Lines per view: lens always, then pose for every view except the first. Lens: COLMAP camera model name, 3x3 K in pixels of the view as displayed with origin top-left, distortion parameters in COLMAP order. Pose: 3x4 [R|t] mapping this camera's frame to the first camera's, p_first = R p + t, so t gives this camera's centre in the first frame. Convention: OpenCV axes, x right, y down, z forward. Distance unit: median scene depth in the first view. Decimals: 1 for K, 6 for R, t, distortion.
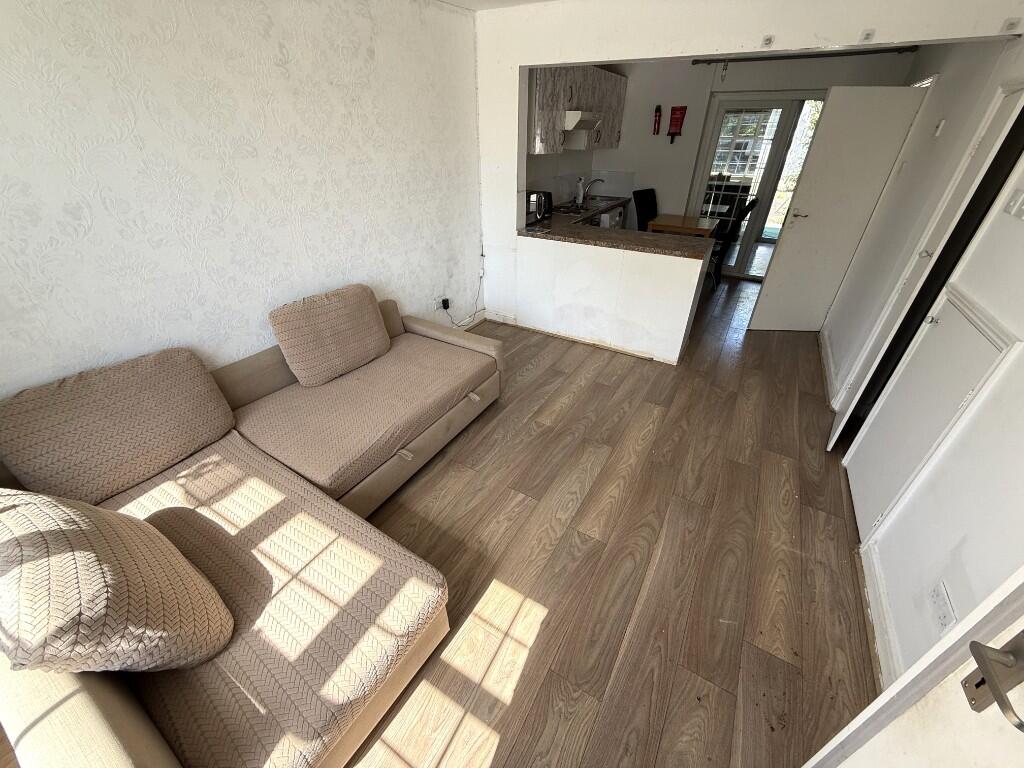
lens RADIAL K [[399.9, 0, 512.0], [0, 399.9, 384.0], [0, 0, 1]] dist [0.000320, 0.000092]
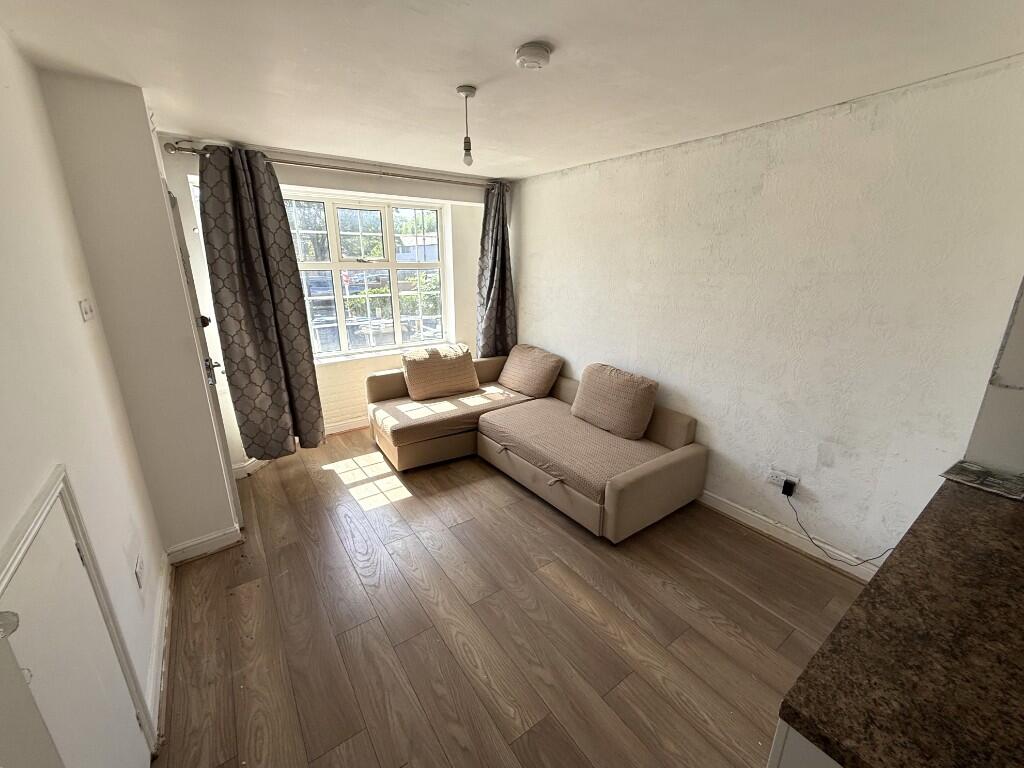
lens RADIAL K [[418.3, 0, 512.0], [0, 418.3, 384.0], [0, 0, 1]] dist [0.000294, 0.000113]
pose [[-0.403407, 0.251553, -0.879763, 0.751007], [-0.486670, 0.755212, 0.439098, -0.521319], [0.774864, 0.605290, -0.182235, 0.835980]]
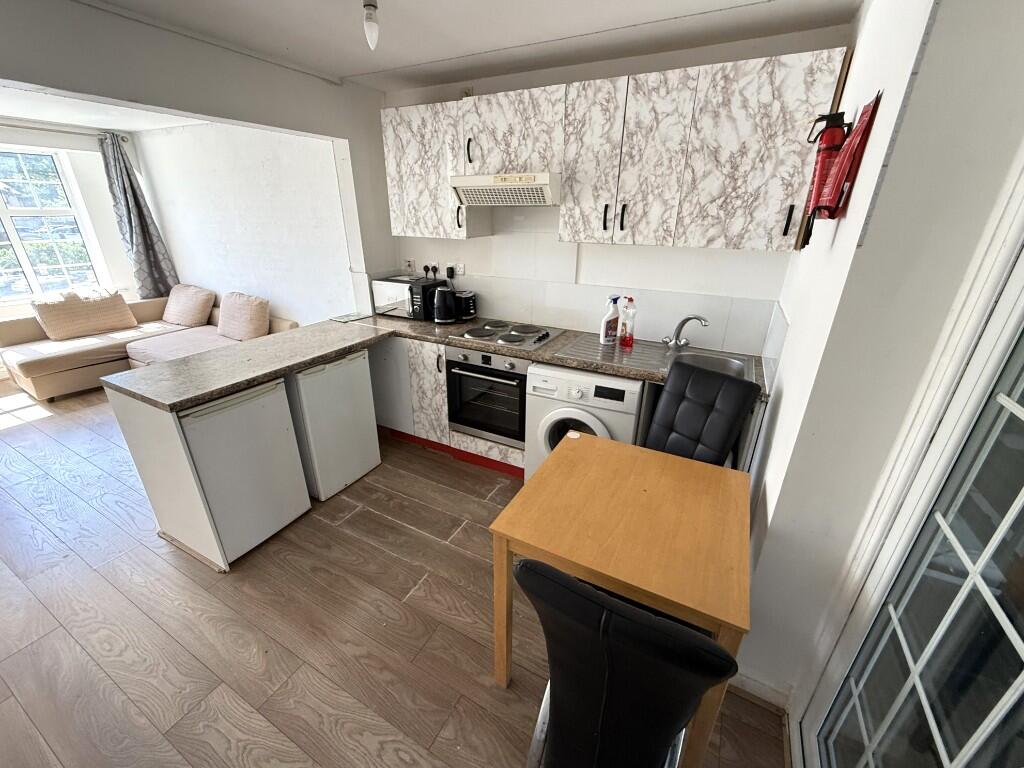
lens RADIAL K [[418.3, 0, 512.0], [0, 418.3, 384.0], [0, 0, 1]] dist [0.000294, 0.000113]
pose [[0.036207, 0.379985, -0.924284, 1.176764], [-0.532114, 0.790206, 0.304020, -0.914524], [0.845898, 0.480817, 0.230807, 1.464051]]
